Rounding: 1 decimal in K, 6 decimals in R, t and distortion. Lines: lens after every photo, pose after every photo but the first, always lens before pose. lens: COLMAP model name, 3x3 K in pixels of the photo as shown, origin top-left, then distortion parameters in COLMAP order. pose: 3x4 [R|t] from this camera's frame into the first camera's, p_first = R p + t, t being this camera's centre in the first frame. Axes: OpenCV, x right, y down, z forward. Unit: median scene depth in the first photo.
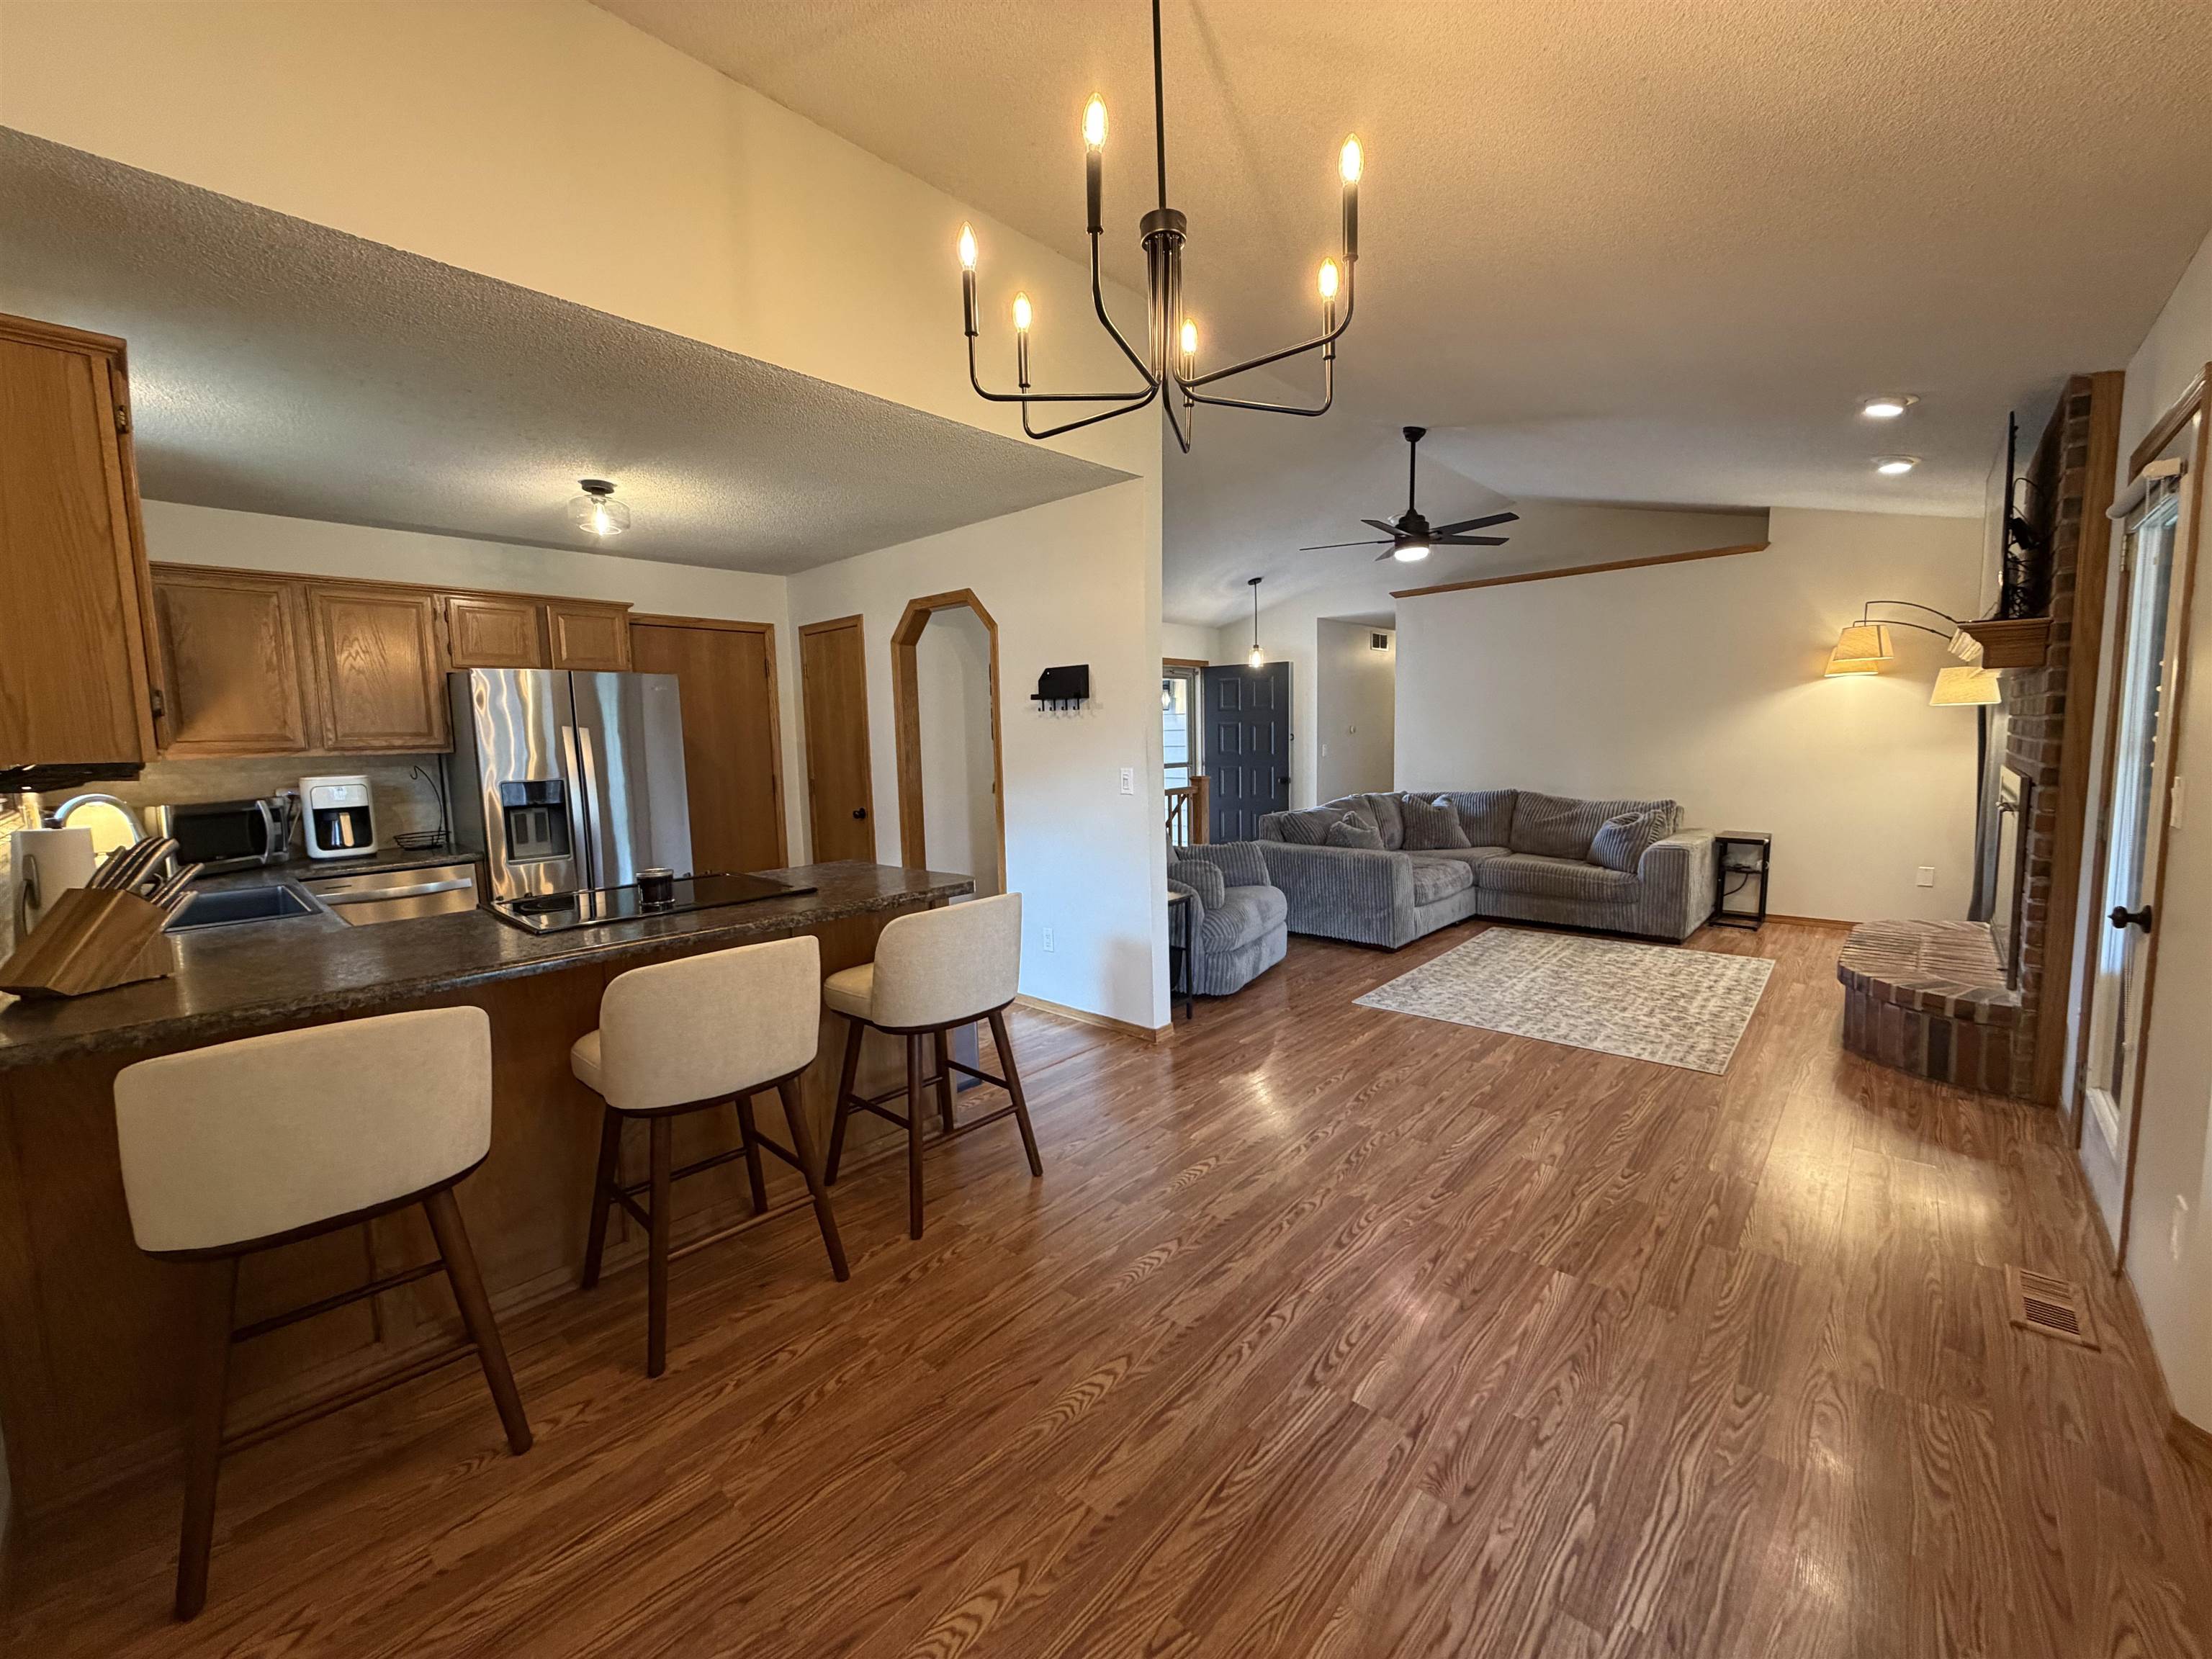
lens RADIAL K [[880.4, 0, 1105.6], [0, 880.4, 825.4], [0, 0, 1]] dist [-0.000466, 0.000288]
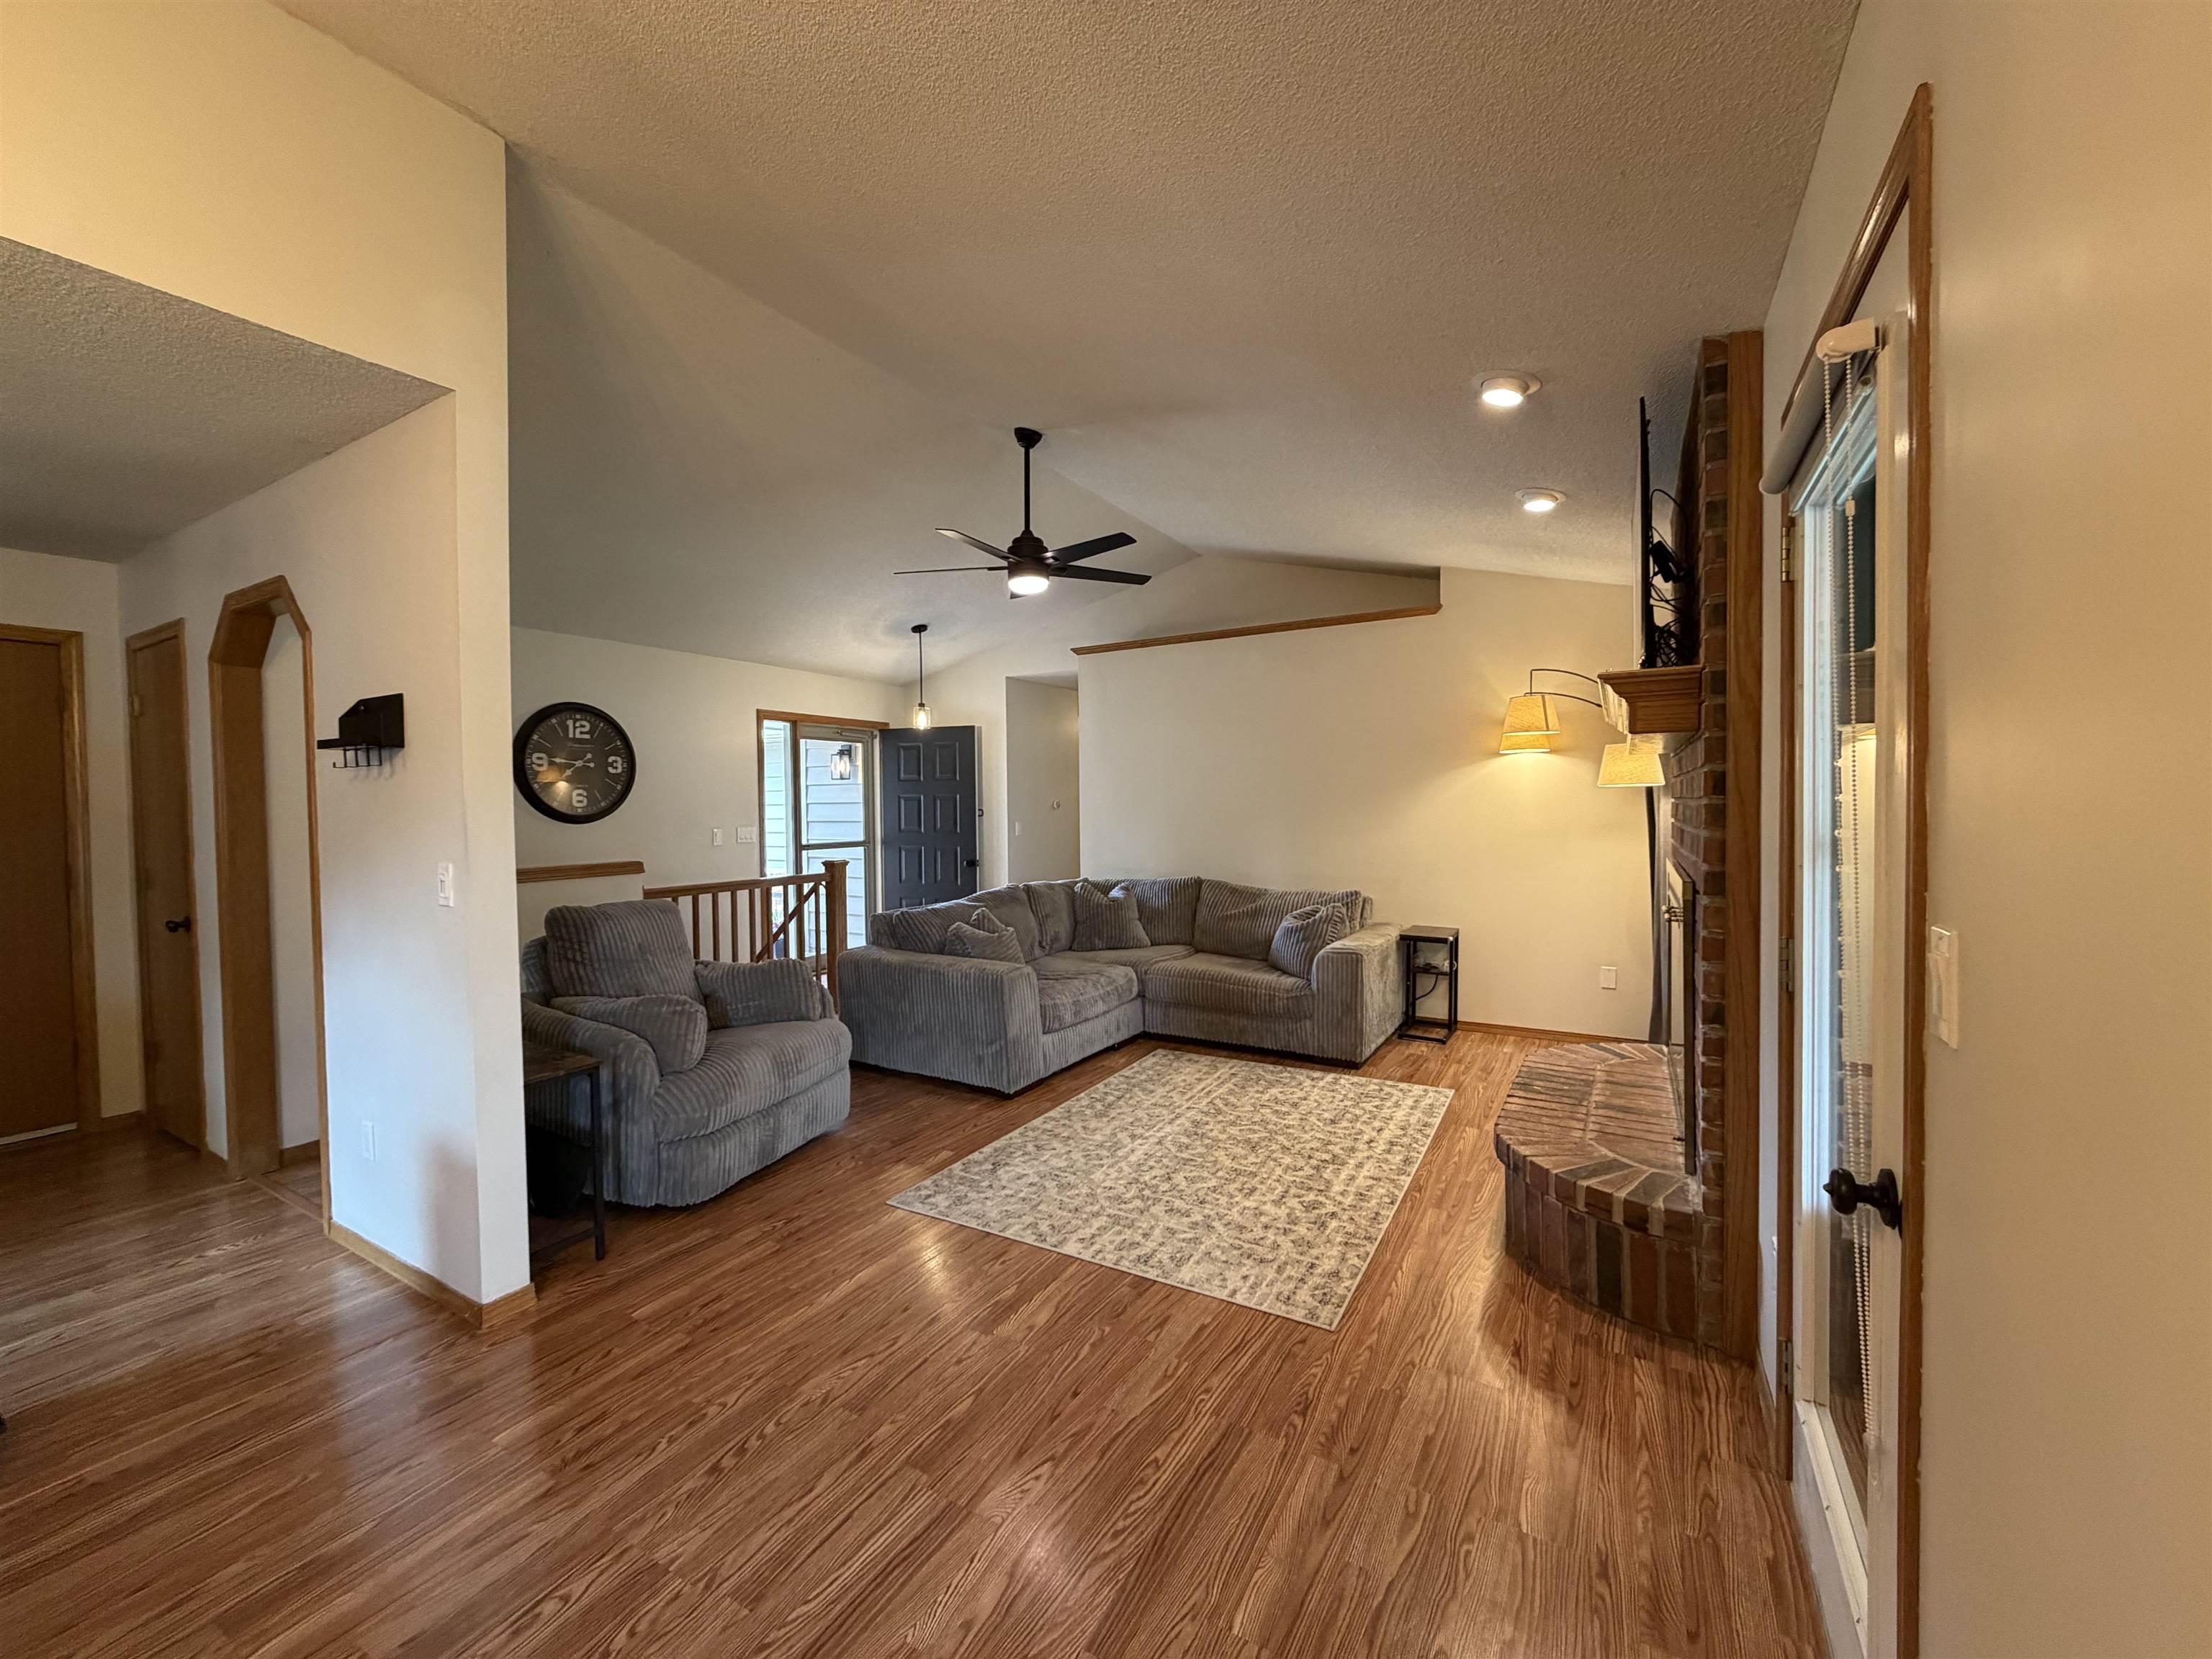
lens RADIAL K [[880.4, 0, 1105.4], [0, 880.4, 824.7], [0, 0, 1]] dist [-0.000466, 0.000288]
pose [[0.977822, 0.009119, 0.209239, 0.313039], [0.008438, 0.996525, -0.082860, -0.034075], [-0.209268, 0.082788, 0.974348, 0.287751]]
